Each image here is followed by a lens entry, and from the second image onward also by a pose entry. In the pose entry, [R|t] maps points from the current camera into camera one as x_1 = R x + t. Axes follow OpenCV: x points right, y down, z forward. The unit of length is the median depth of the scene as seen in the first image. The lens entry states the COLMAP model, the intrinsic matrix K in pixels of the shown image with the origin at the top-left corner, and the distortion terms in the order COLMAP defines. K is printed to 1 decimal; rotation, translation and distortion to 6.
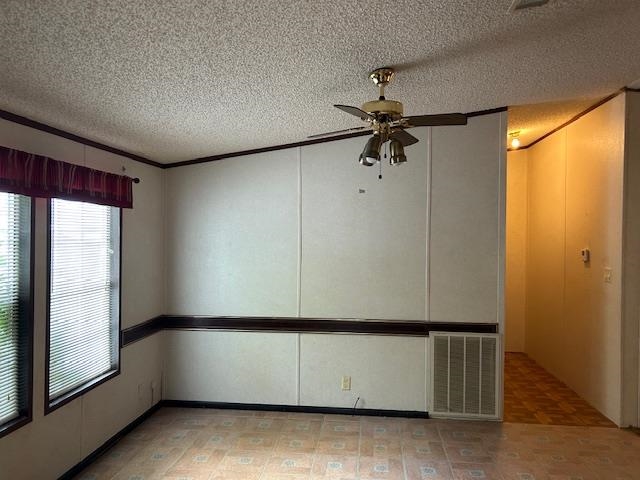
lens RADIAL K [[490.7, 0, 326.0], [0, 490.7, 237.5], [0, 0, 1]] dist [0.089567, -0.084744]
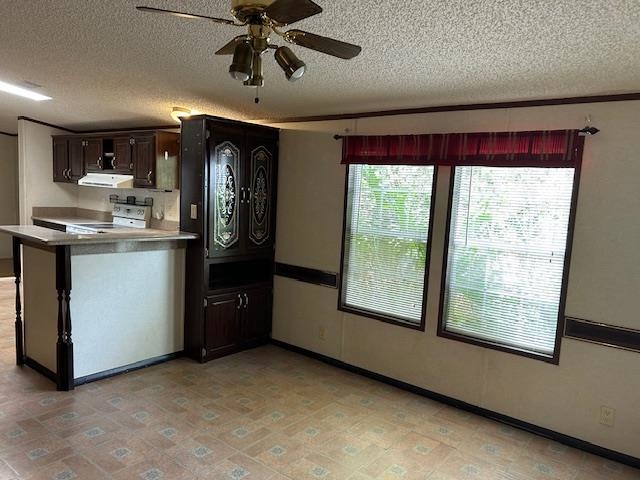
lens RADIAL K [[490.7, 0, 326.0], [0, 490.7, 237.5], [0, 0, 1]] dist [0.089567, -0.084744]
pose [[-0.549314, 0.045105, -0.834398, 0.563919], [-0.058161, 0.994057, 0.092025, 0.002362], [0.833589, 0.099080, -0.543426, 1.246798]]
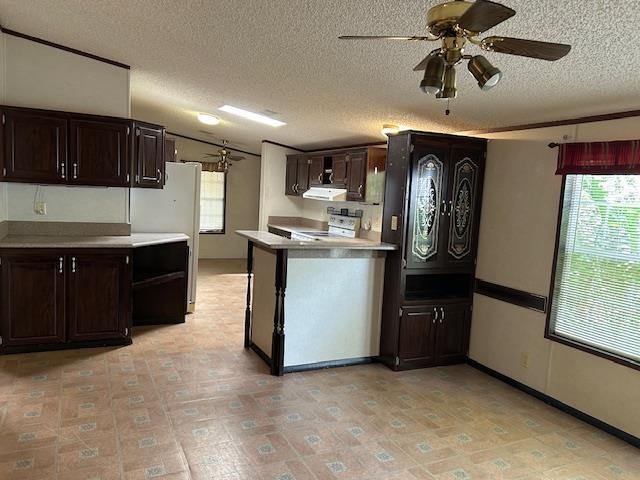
lens RADIAL K [[490.7, 0, 326.0], [0, 490.7, 237.5], [0, 0, 1]] dist [0.089567, -0.084744]
pose [[-0.845176, -0.006992, -0.534443, 0.543132], [-0.066692, 0.993479, 0.092470, 0.001328], [0.530311, 0.113796, -0.840131, 1.275717]]
